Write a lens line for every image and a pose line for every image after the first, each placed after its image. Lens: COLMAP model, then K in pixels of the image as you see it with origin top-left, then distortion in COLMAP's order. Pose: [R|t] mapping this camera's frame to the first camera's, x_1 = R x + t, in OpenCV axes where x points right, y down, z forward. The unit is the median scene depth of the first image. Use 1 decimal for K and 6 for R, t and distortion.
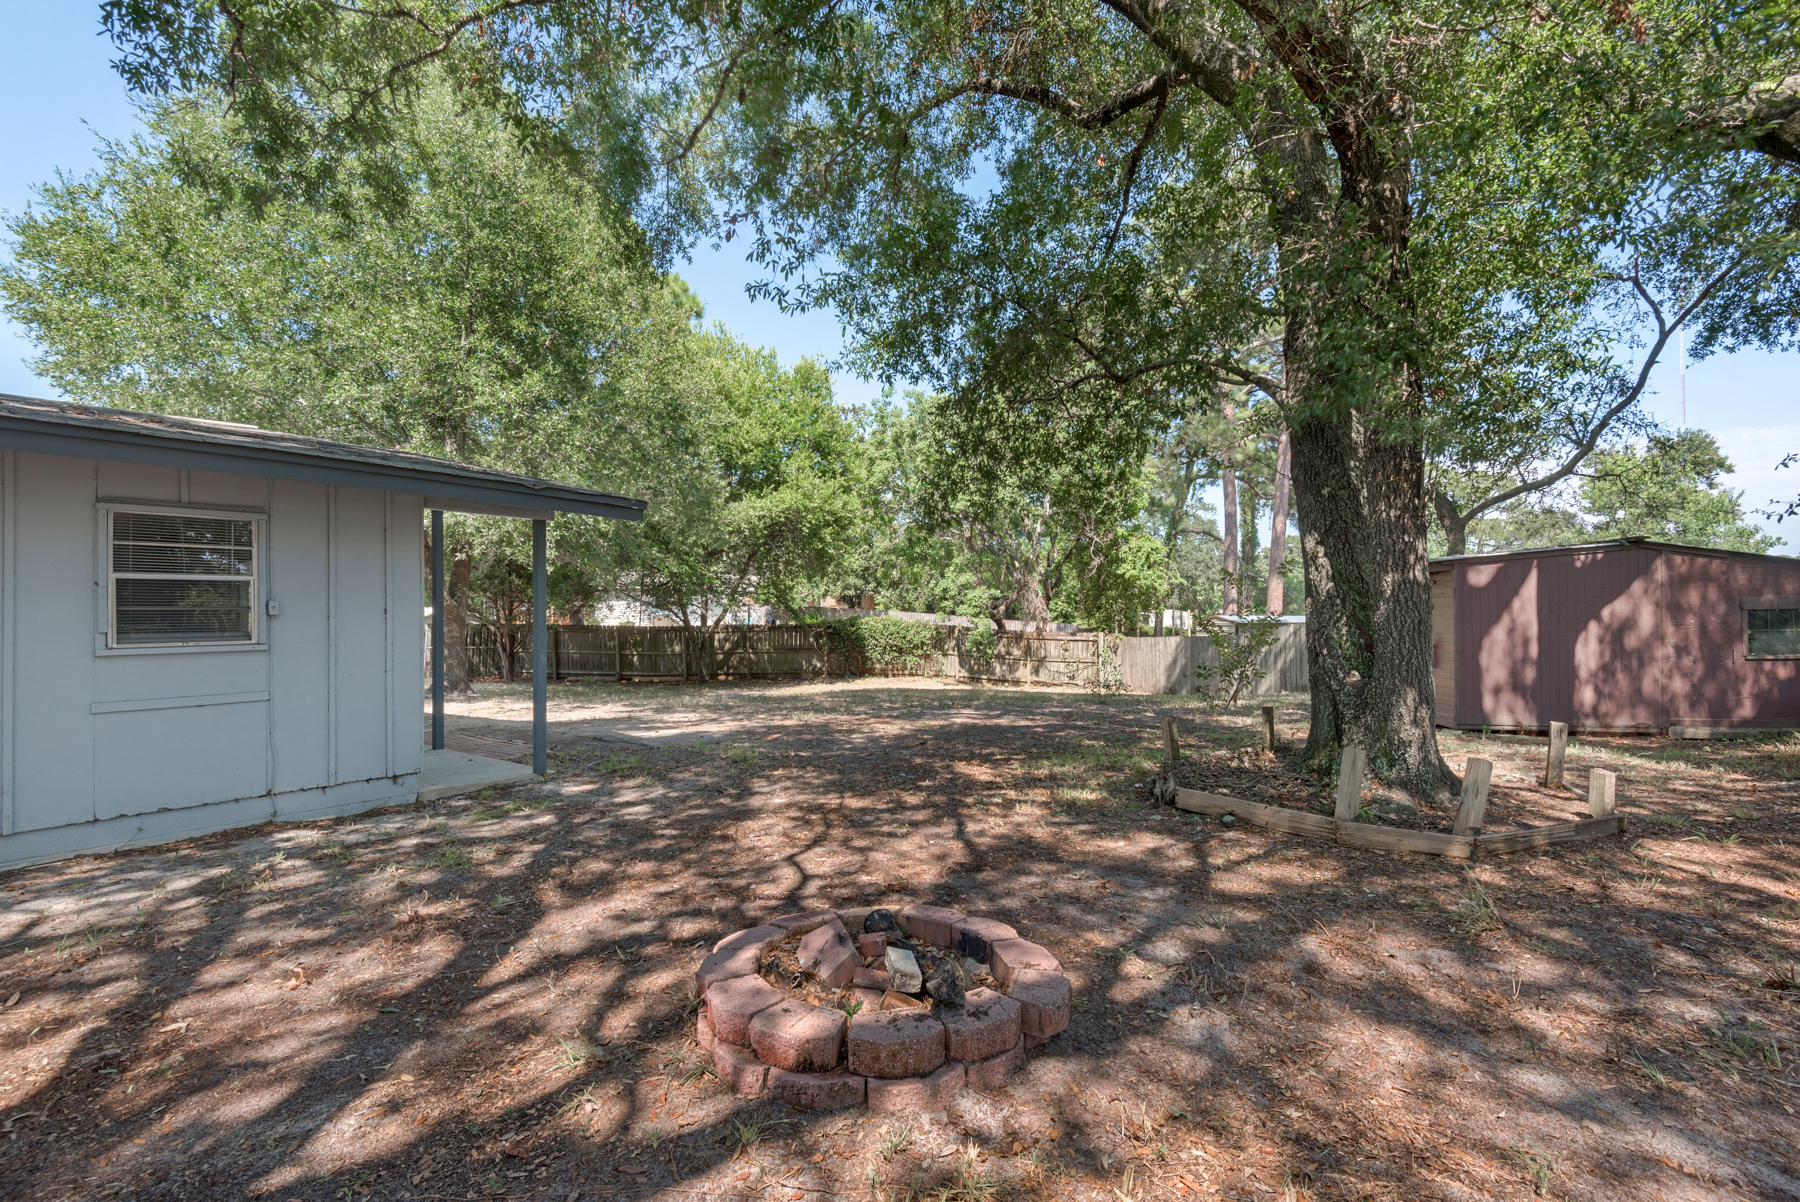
lens RADIAL K [[817.8, 0, 896.7], [0, 817.8, 610.4], [0, 0, 1]] dist [0.012056, -0.005763]
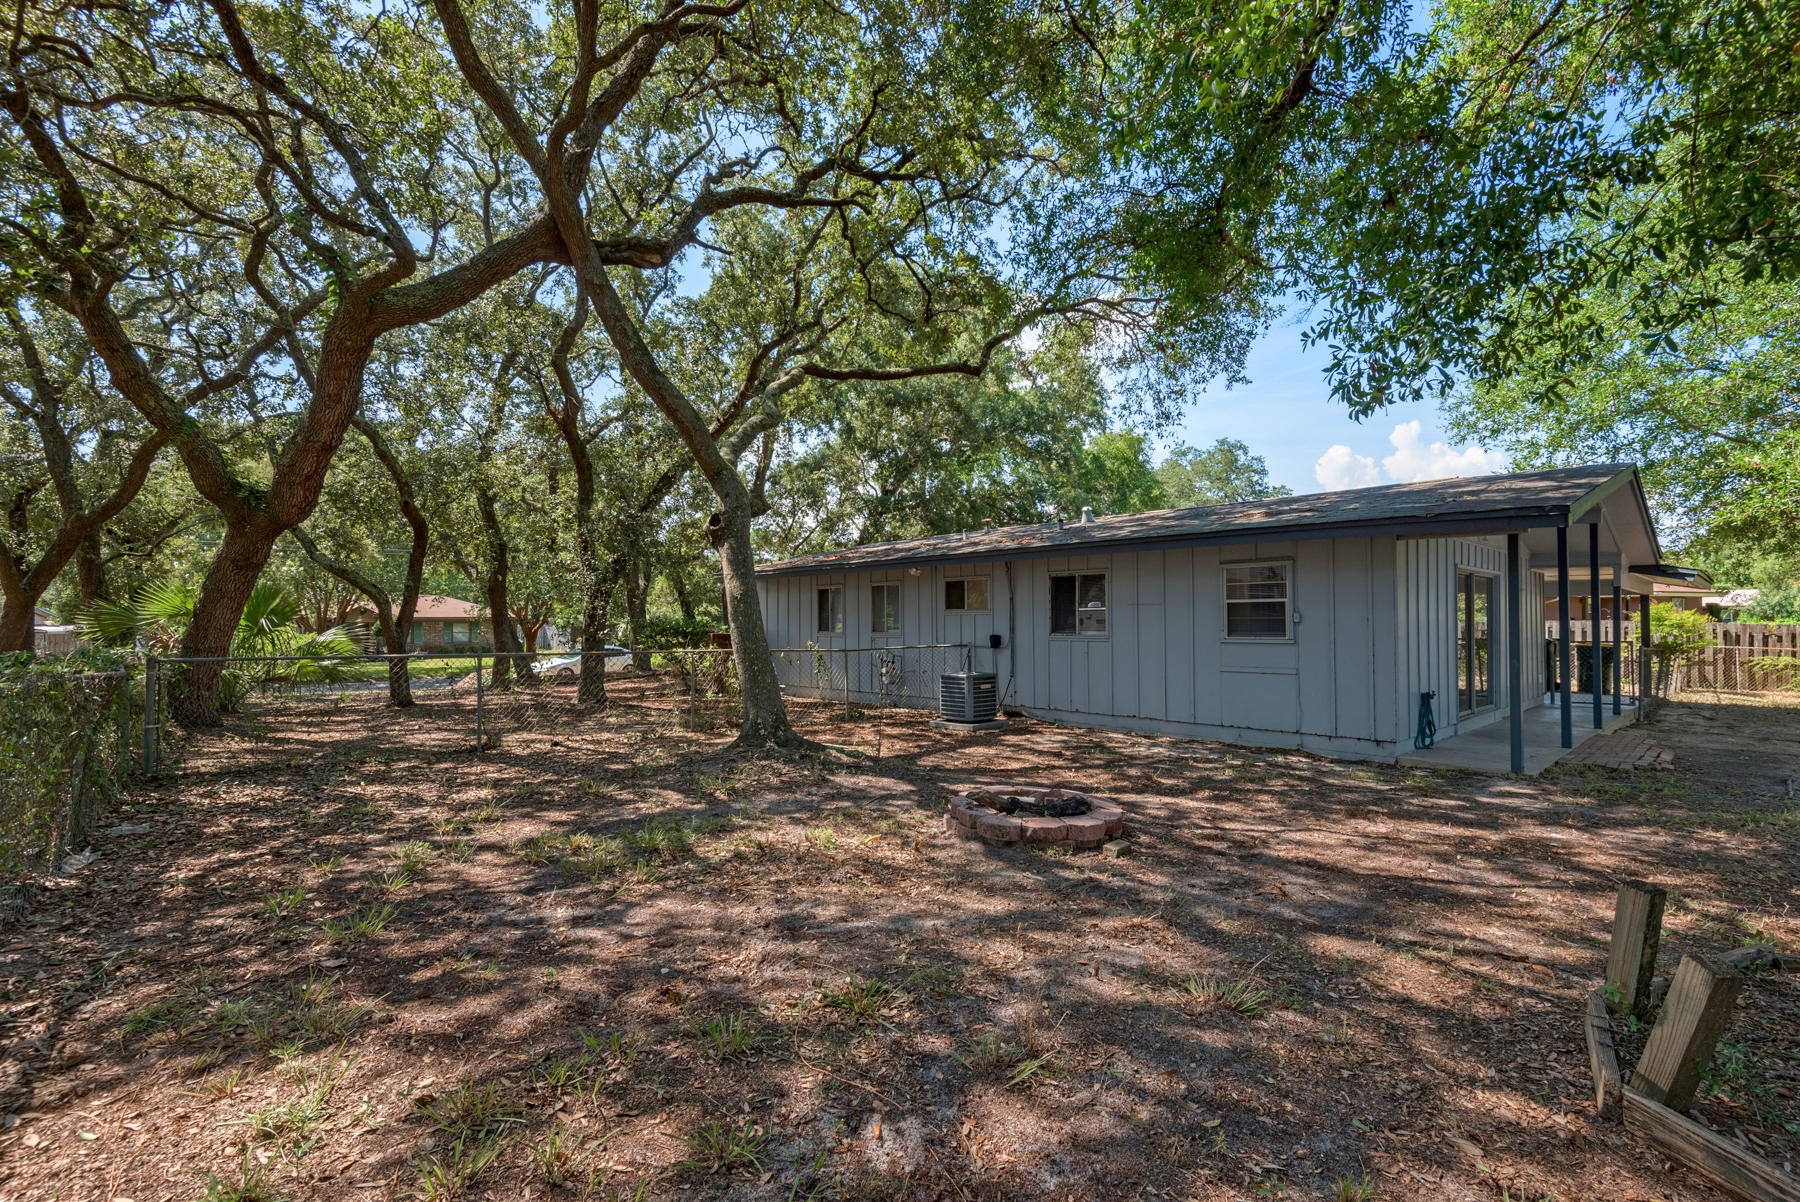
lens RADIAL K [[817.8, 0, 895.6], [0, 817.8, 605.8], [0, 0, 1]] dist [0.012056, -0.005763]
pose [[-0.162405, -0.008153, -0.986691, 1.311485], [0.005506, 0.999943, -0.009169, -0.021665], [0.986709, -0.006922, -0.162351, 0.654672]]
